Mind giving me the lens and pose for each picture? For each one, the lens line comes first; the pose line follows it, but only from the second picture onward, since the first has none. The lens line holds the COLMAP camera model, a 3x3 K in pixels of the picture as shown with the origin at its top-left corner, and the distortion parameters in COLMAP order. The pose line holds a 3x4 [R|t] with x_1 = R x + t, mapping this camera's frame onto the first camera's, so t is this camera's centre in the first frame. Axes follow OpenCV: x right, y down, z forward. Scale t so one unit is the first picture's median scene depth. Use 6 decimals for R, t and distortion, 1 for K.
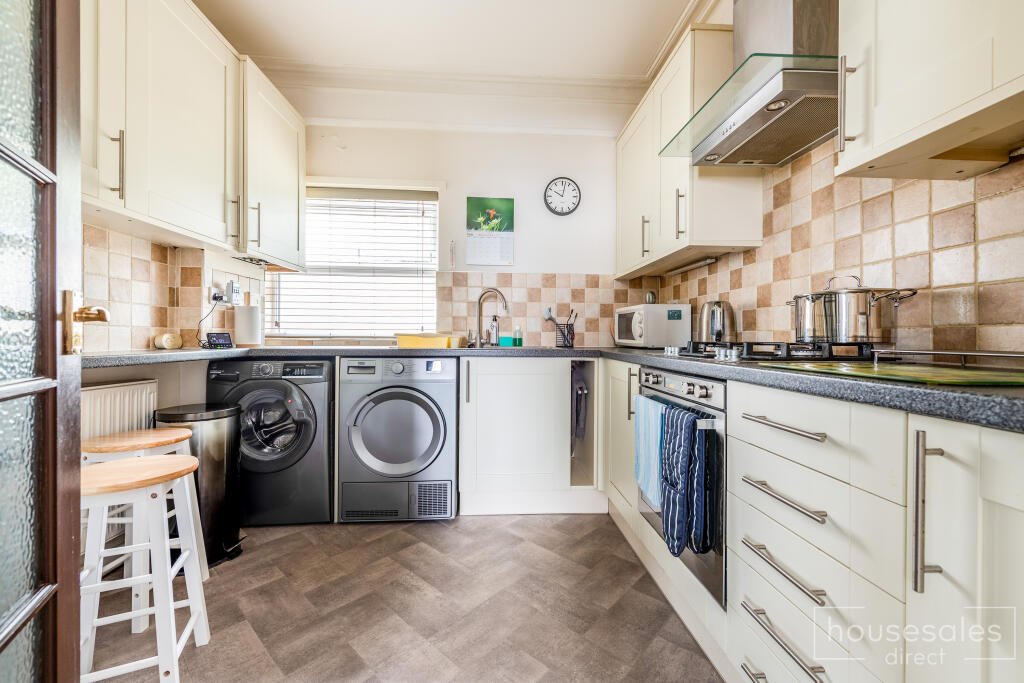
lens RADIAL K [[407.6, 0, 518.5], [0, 407.6, 337.4], [0, 0, 1]] dist [0.001169, -0.000182]
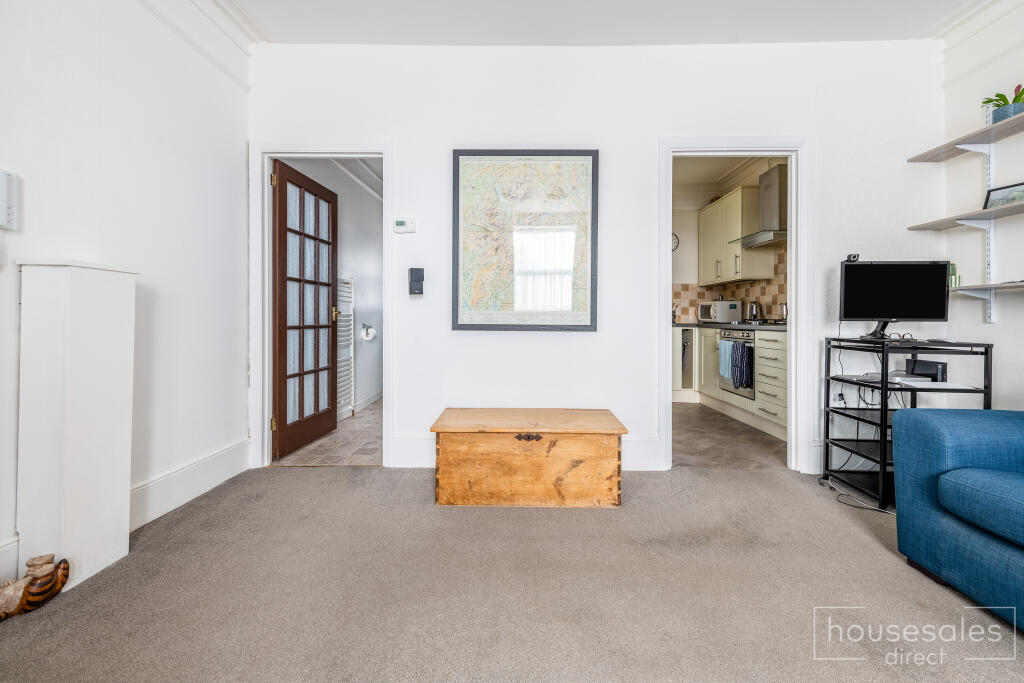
lens RADIAL K [[407.6, 0, 516.4], [0, 407.6, 320.1], [0, 0, 1]] dist [0.001169, -0.000182]
pose [[0.995629, -0.002231, -0.093372, -0.633491], [0.002500, 0.999993, 0.002760, 0.006047], [0.093365, -0.002981, 0.995627, -1.417606]]
